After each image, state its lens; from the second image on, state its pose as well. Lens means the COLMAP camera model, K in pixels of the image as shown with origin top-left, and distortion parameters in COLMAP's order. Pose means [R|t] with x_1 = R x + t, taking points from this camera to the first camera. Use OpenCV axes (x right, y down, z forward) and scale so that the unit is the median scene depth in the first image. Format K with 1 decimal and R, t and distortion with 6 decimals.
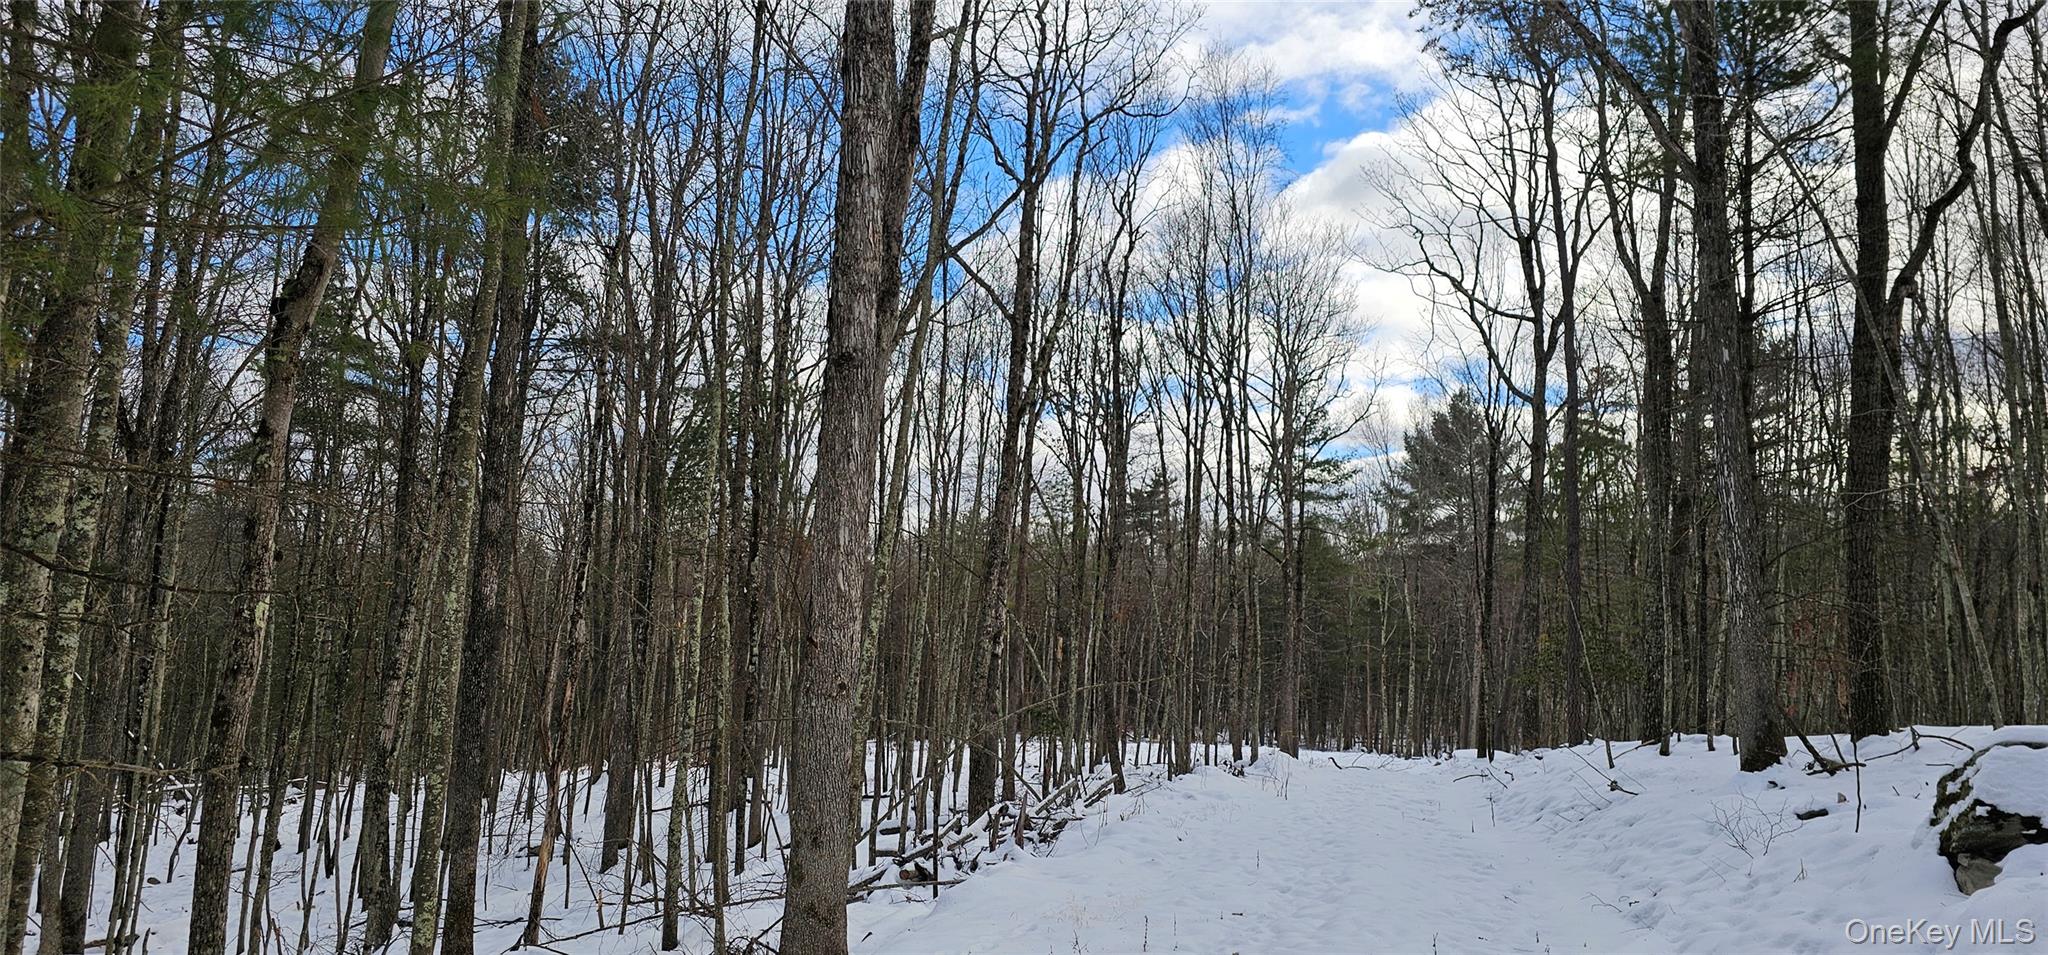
lens RADIAL K [[1329.9, 0, 1015.4], [0, 1329.9, 504.4], [0, 0, 1]] dist [0.086521, -0.100063]
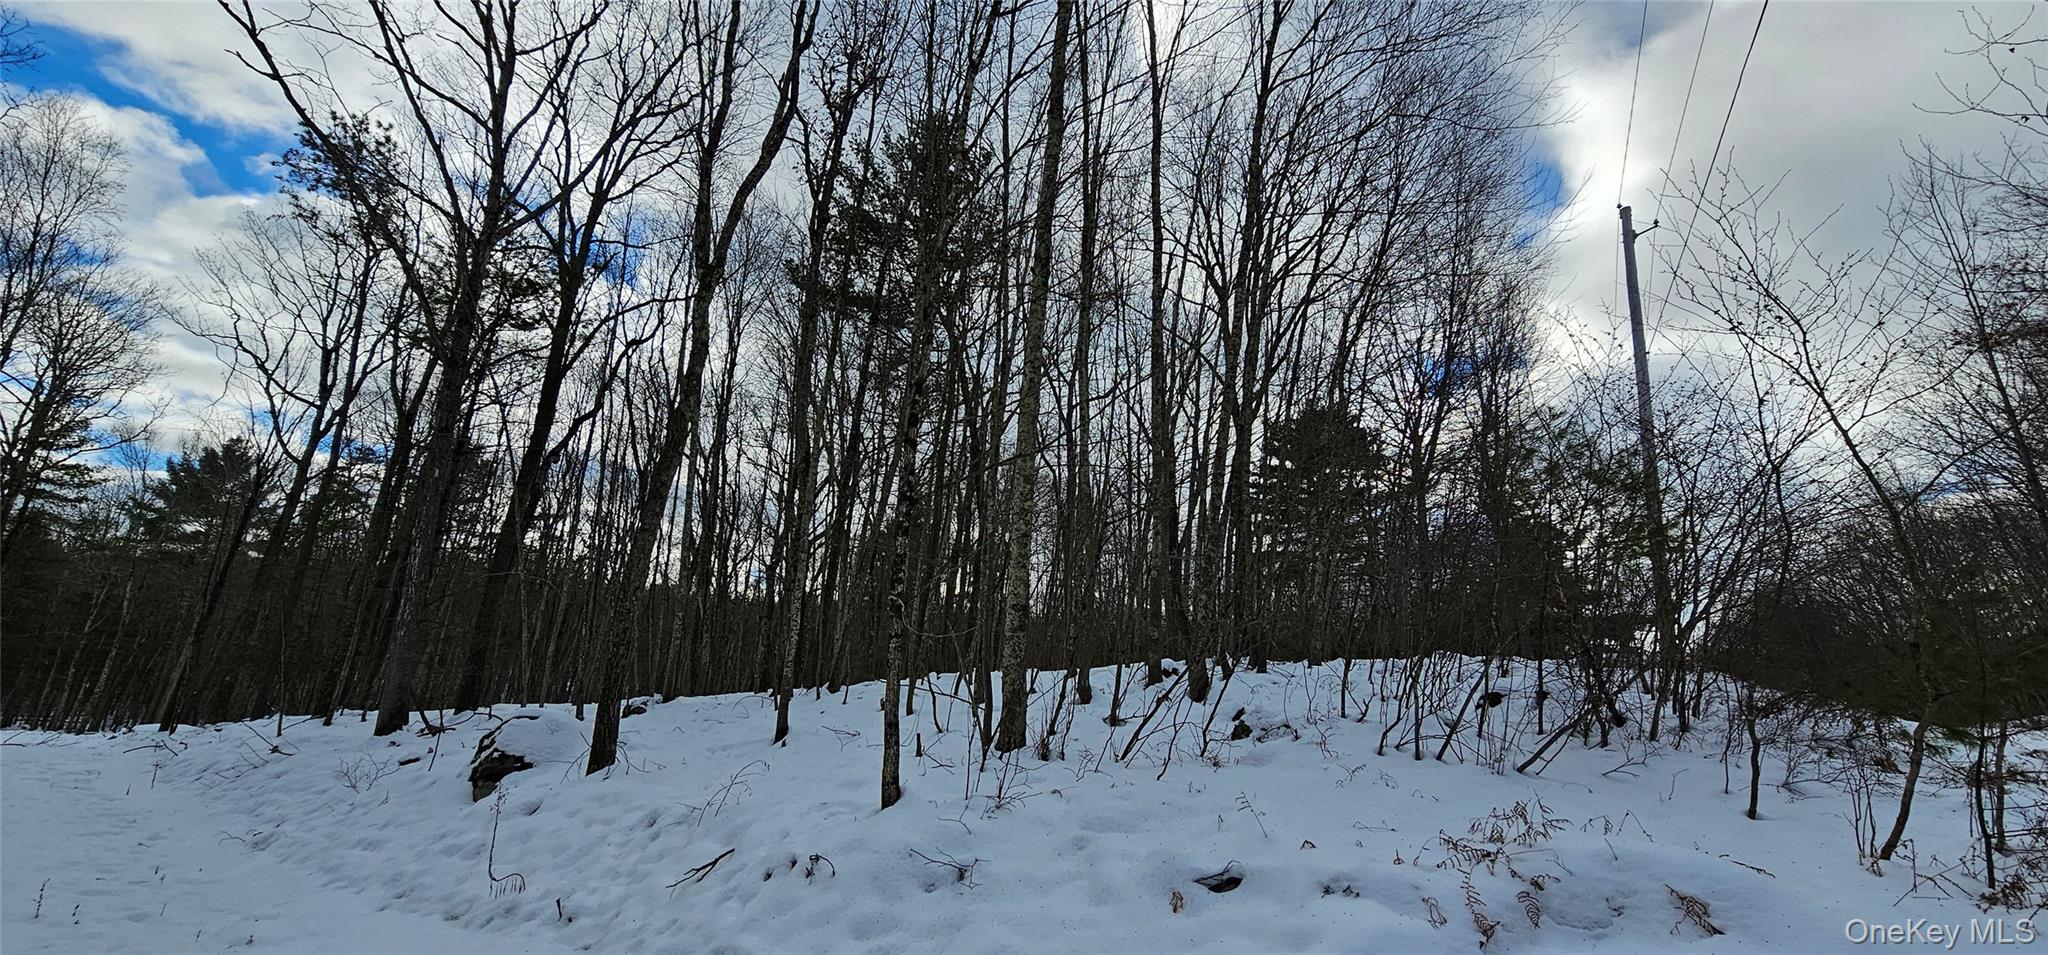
lens RADIAL K [[830.3, 0, 1011.6], [0, 830.3, 465.3], [0, 0, 1]] dist [-0.001767, -0.000441]
pose [[0.453830, 0.241427, 0.857759, -0.012929], [-0.141999, 0.969891, -0.197858, -0.010845], [-0.879701, -0.032007, 0.474448, -0.048323]]
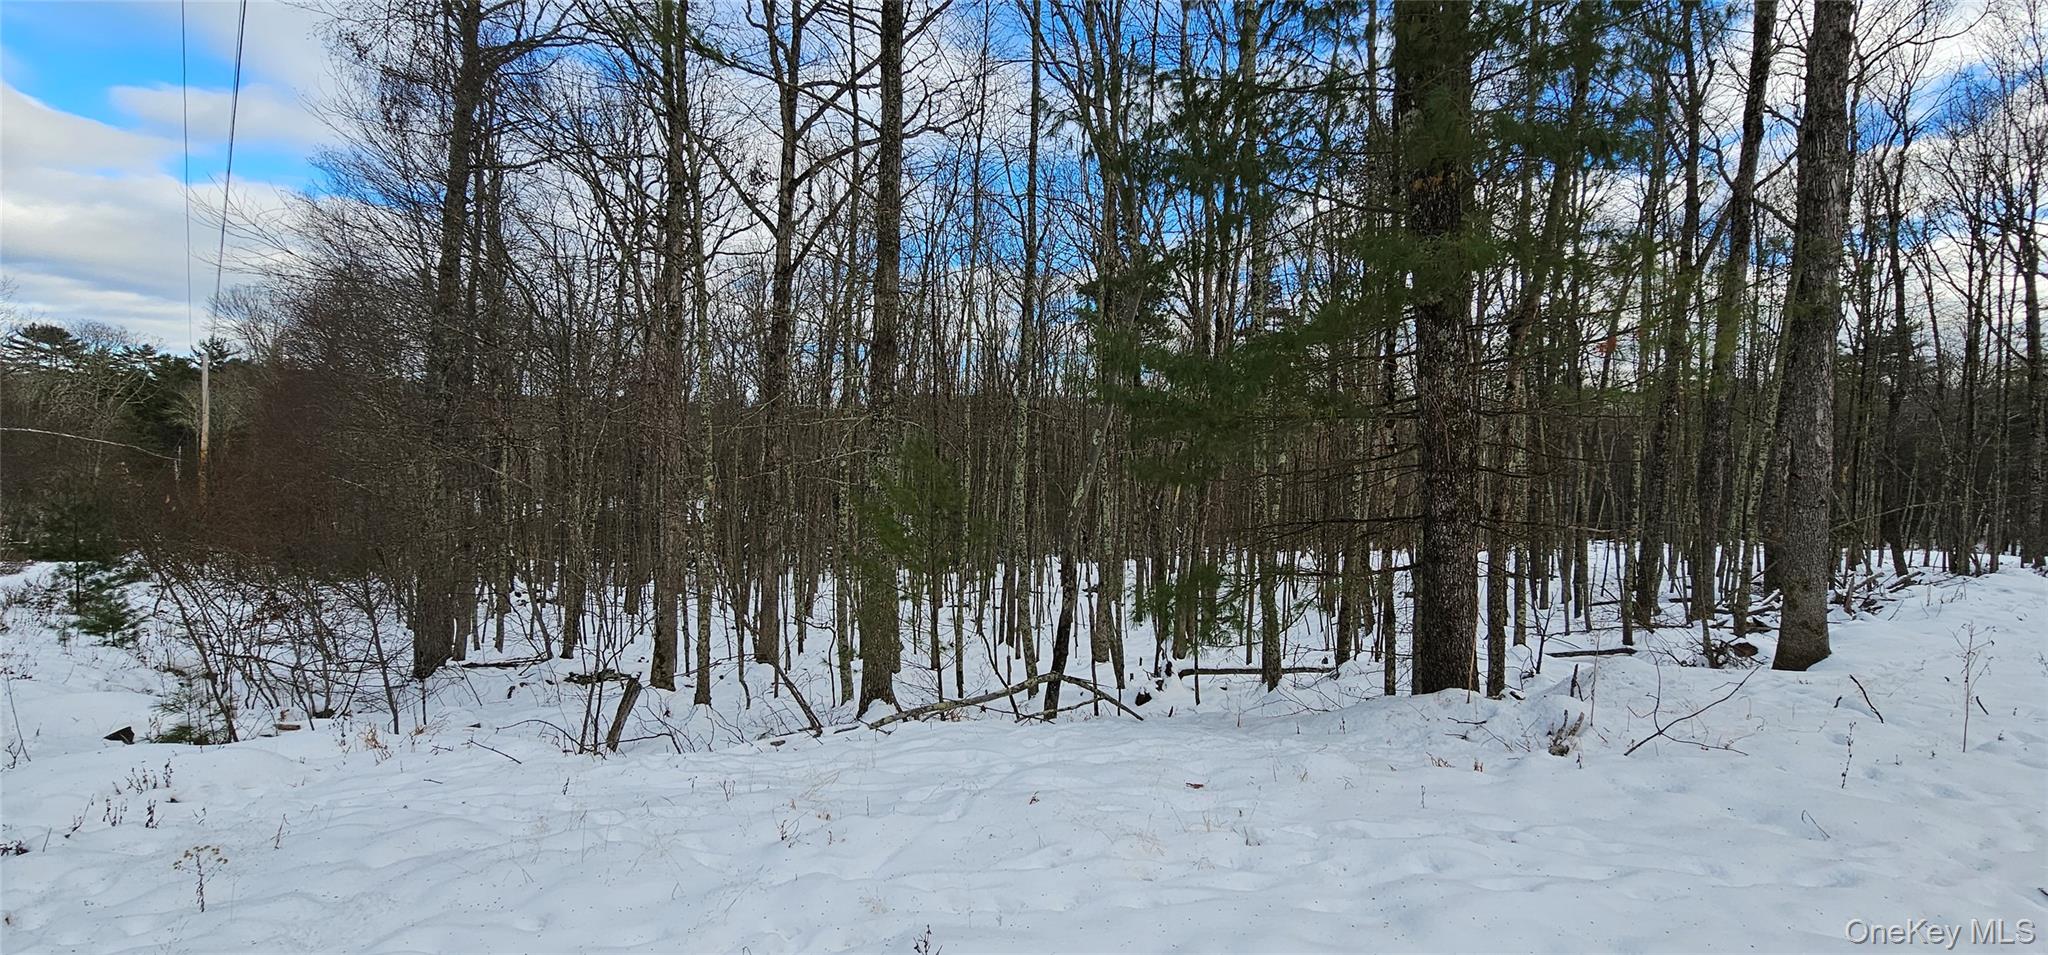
lens RADIAL K [[830.5, 0, 1025.0], [0, 830.5, 473.2], [0, 0, 1]] dist [-0.000169, -0.000516]
pose [[0.773444, -0.017904, -0.633611, -0.064123], [0.082030, 0.994022, 0.072045, -0.016373], [0.628534, -0.107698, 0.770290, -0.124457]]
